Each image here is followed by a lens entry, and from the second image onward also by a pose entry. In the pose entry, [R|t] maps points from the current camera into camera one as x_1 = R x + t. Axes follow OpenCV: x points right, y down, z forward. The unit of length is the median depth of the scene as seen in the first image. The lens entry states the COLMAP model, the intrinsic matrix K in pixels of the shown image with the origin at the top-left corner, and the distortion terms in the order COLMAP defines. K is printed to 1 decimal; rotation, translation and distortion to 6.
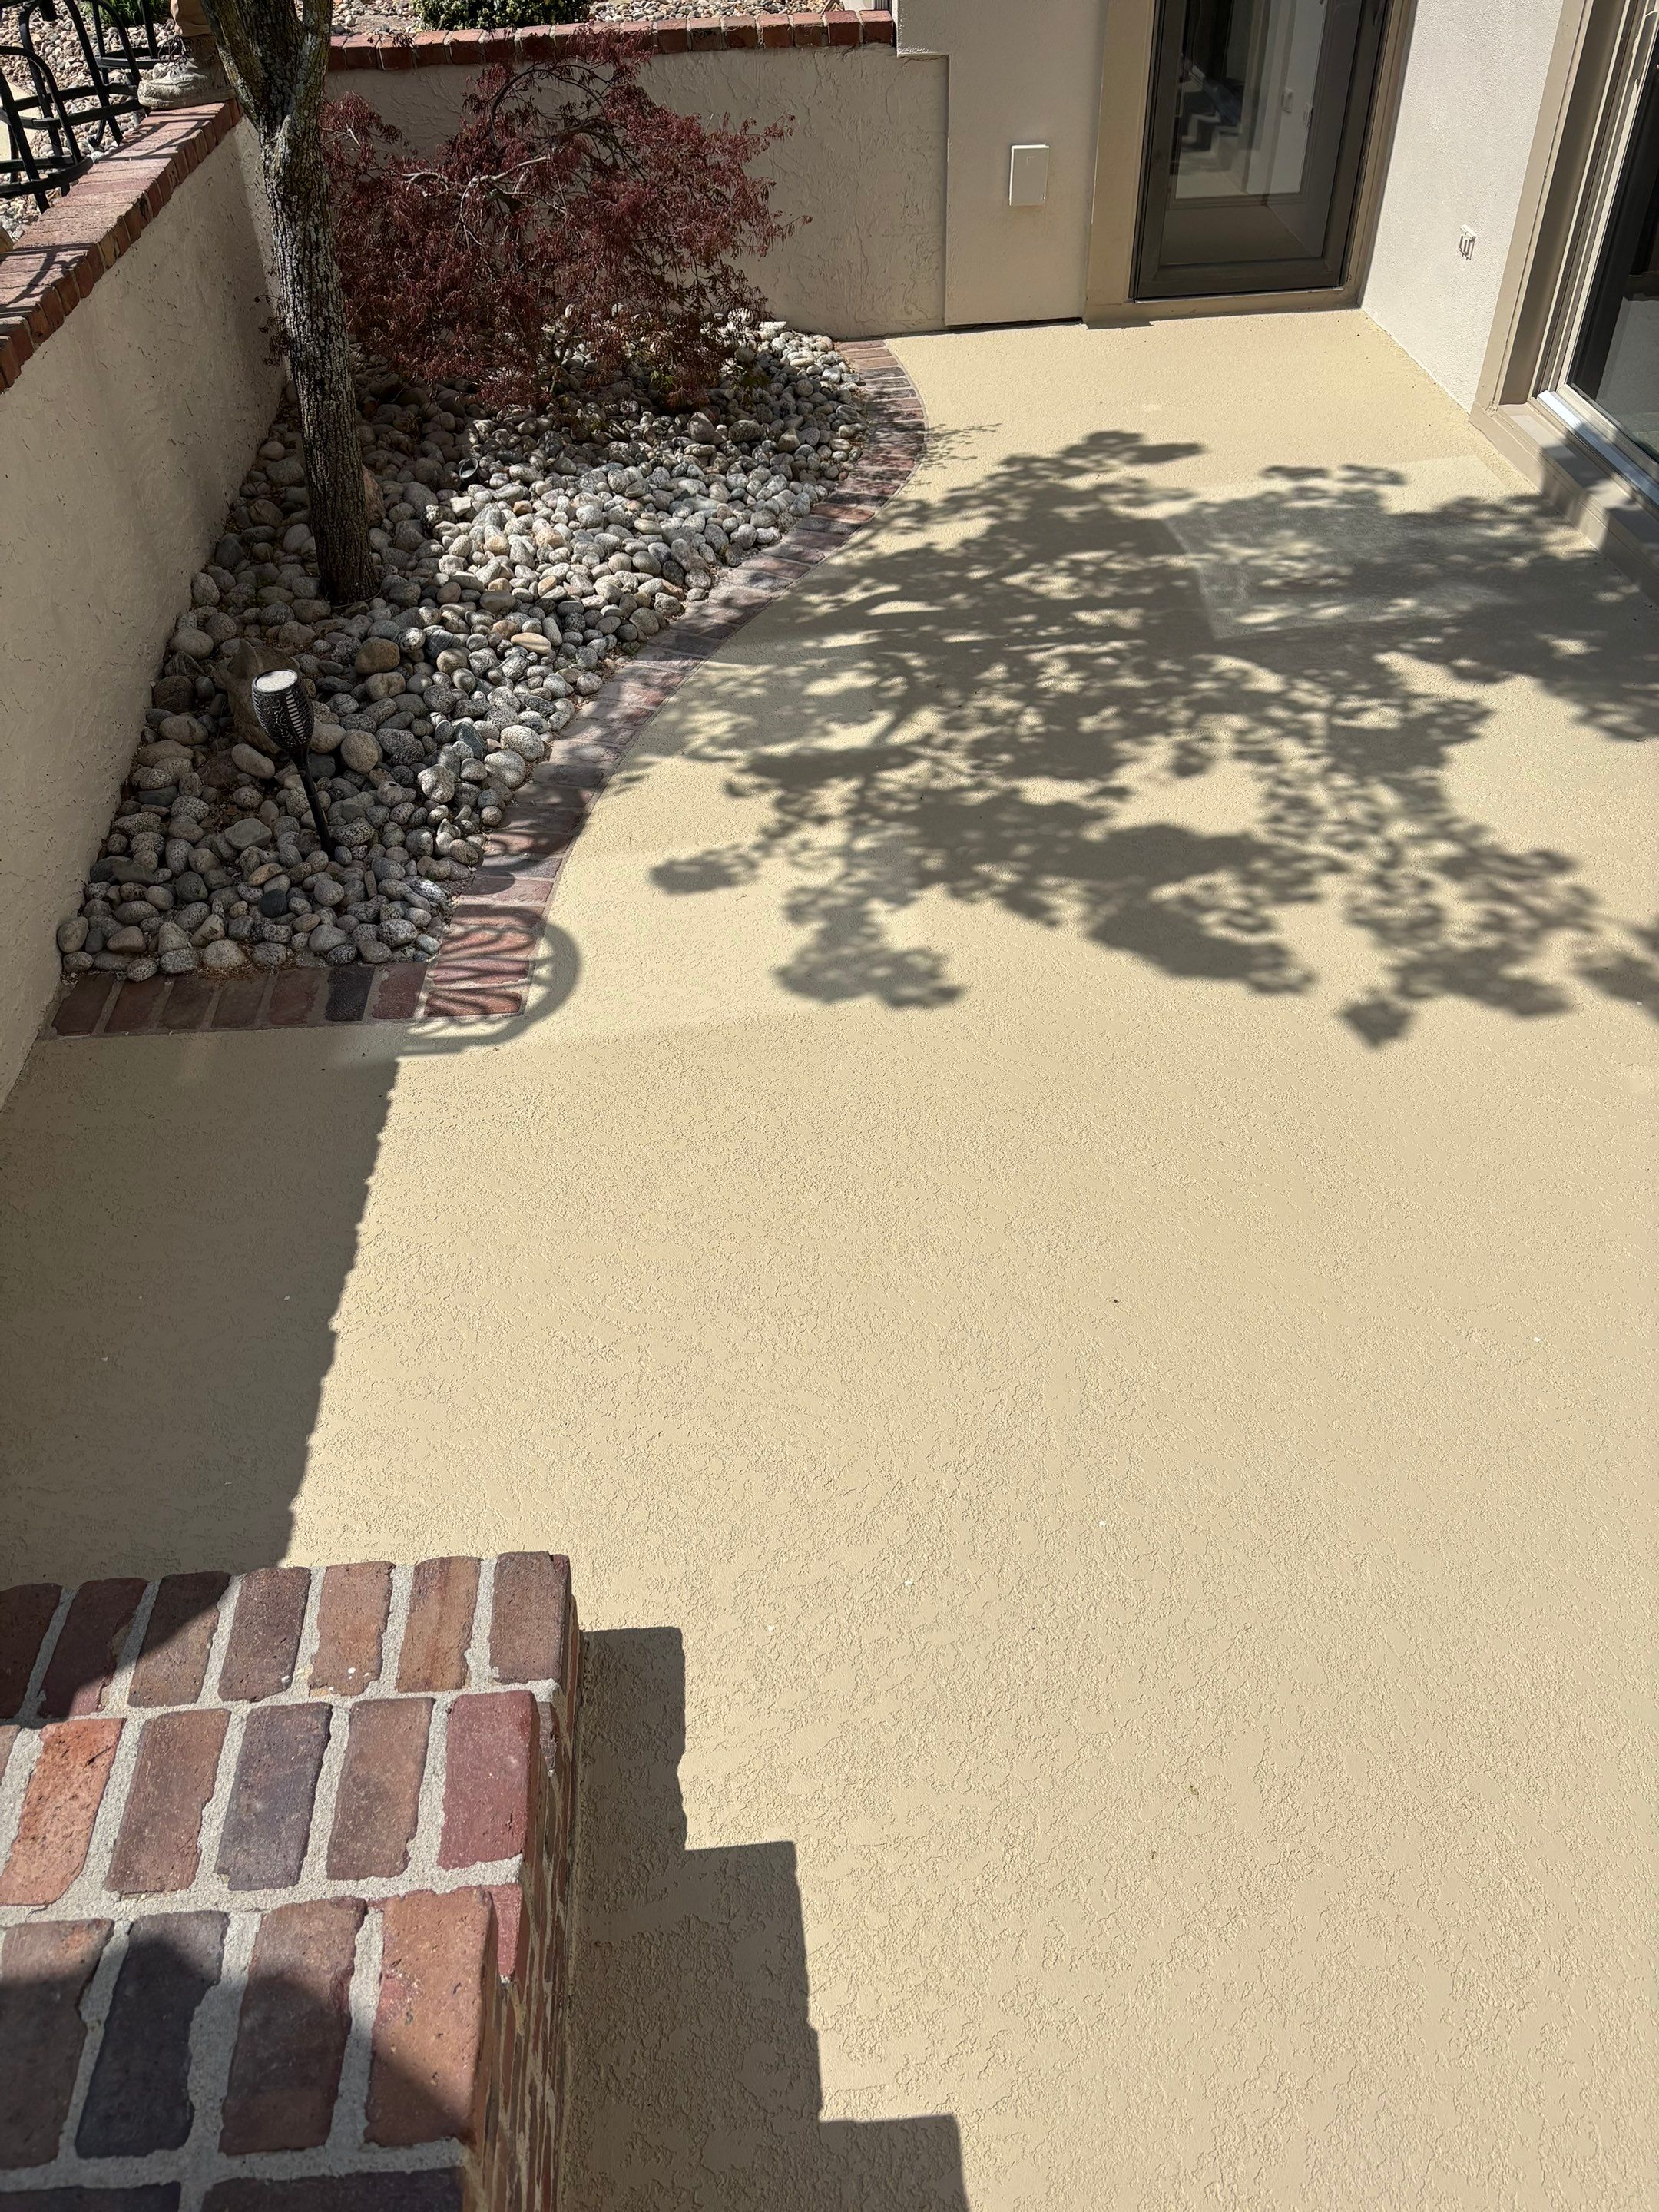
lens RADIAL K [[1677.3, 0, 823.0], [0, 1677.3, 1132.1], [0, 0, 1]] dist [0.046829, -0.047850]
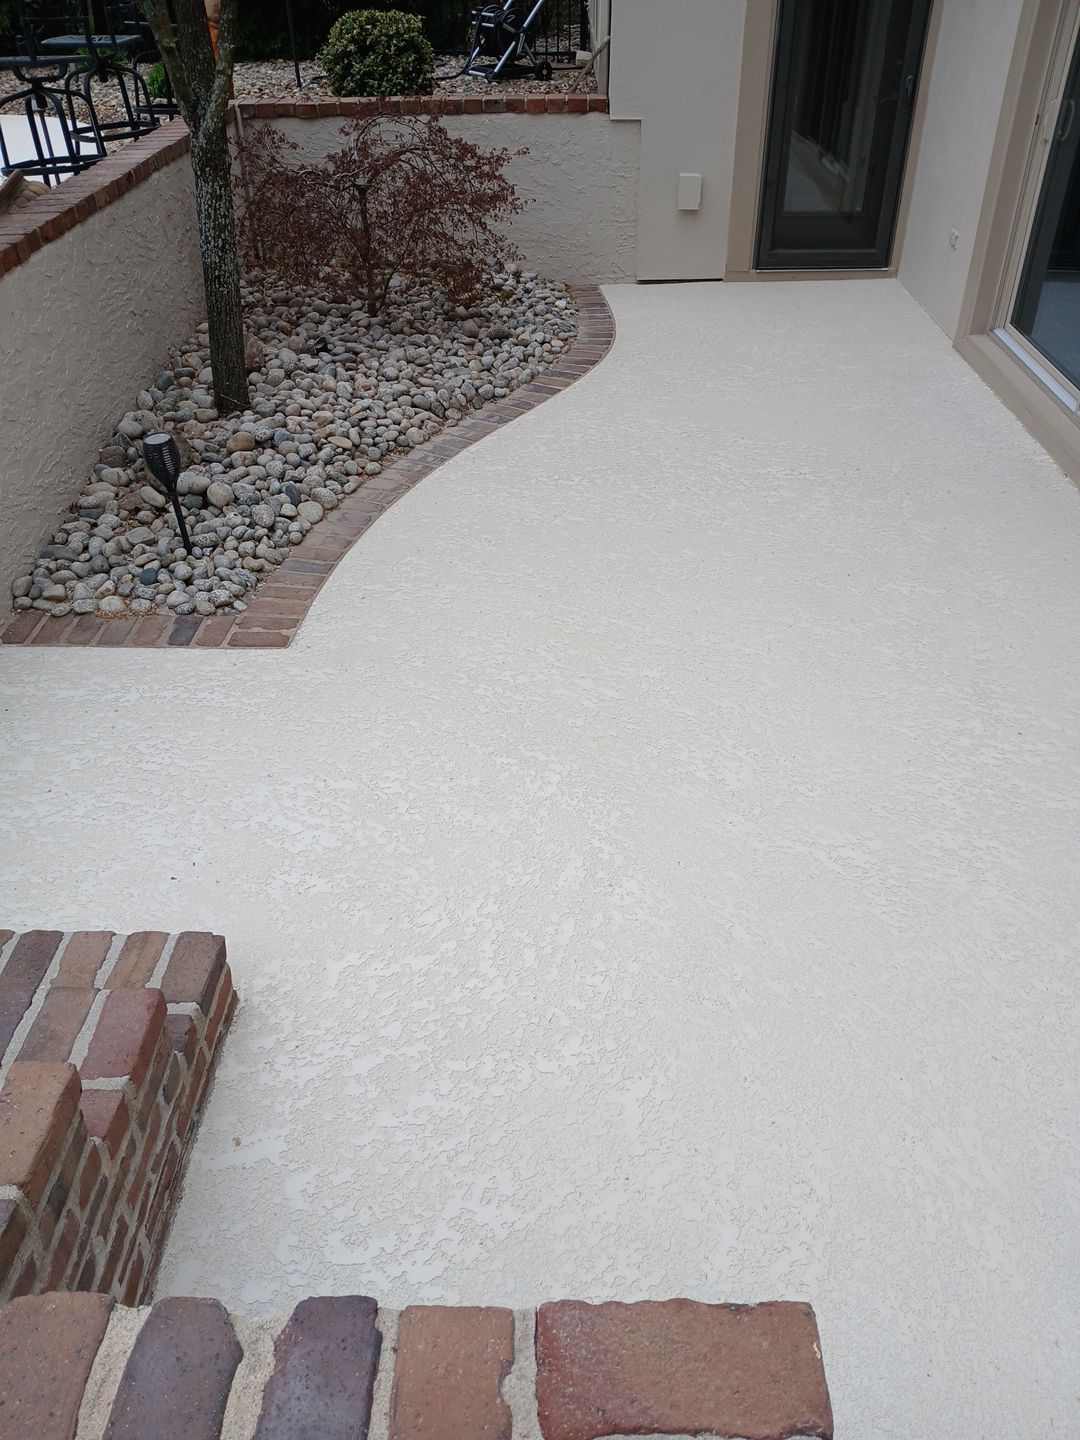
lens RADIAL K [[1103.3, 0, 559.2], [0, 1103.3, 725.3], [0, 0, 1]] dist [0.109176, -0.200559]
pose [[0.997293, 0.059702, -0.042929, 0.112995], [-0.063392, 0.993879, -0.090479, 0.072339], [0.037265, 0.092955, 0.994973, -0.035517]]
